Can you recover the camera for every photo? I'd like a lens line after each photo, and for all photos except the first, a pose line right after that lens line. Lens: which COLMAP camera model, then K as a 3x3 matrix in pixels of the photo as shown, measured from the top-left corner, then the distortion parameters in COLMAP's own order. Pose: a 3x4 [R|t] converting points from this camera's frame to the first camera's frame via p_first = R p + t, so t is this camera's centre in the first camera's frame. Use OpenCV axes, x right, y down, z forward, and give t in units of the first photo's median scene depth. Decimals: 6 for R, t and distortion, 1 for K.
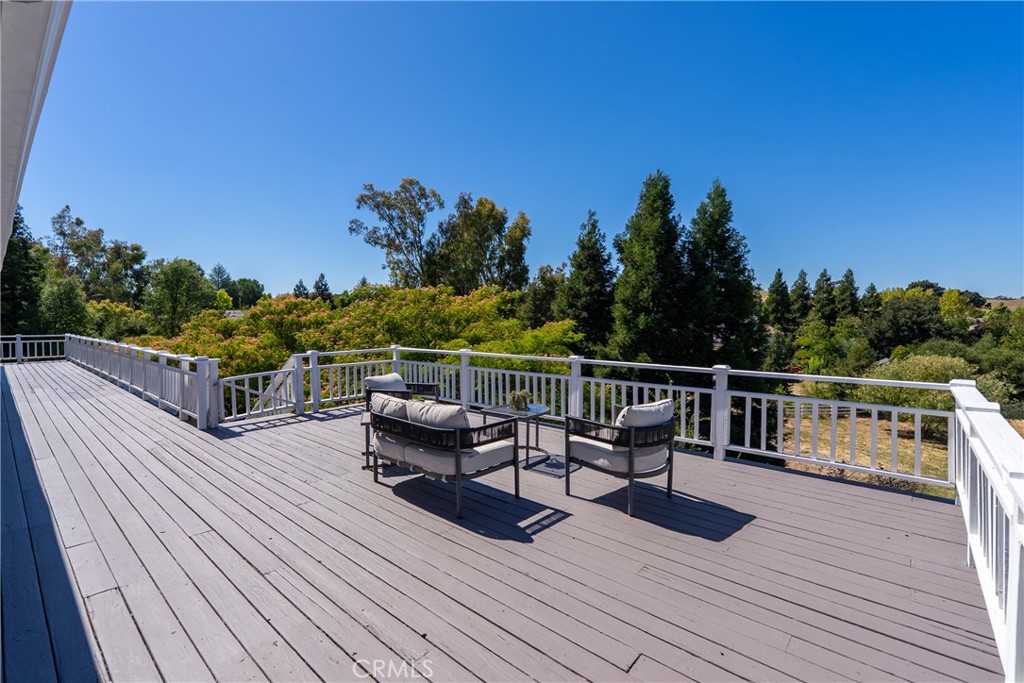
lens RADIAL K [[461.6, 0, 513.8], [0, 461.6, 340.6], [0, 0, 1]] dist [-0.001066, 0.000231]
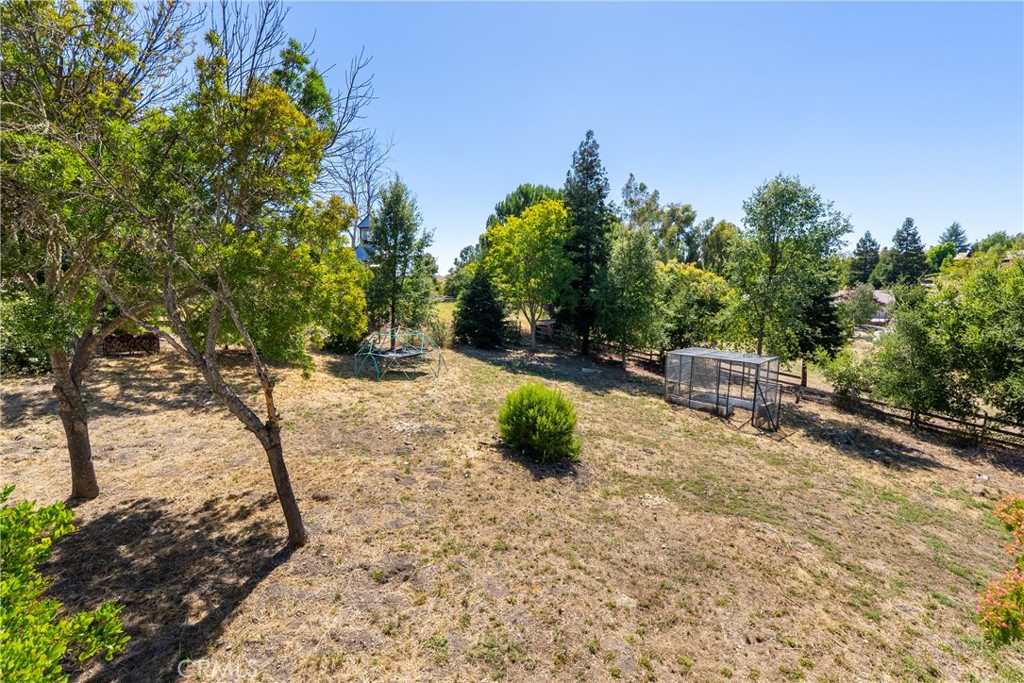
lens RADIAL K [[471.5, 0, 512.0], [0, 471.5, 341.5], [0, 0, 1]] dist [-0.006276, 0.000210]
pose [[0.539189, 0.088898, -0.837480, -0.371422], [-0.032164, 0.995861, 0.085002, -0.012320], [0.841570, -0.018895, 0.539817, 0.363109]]
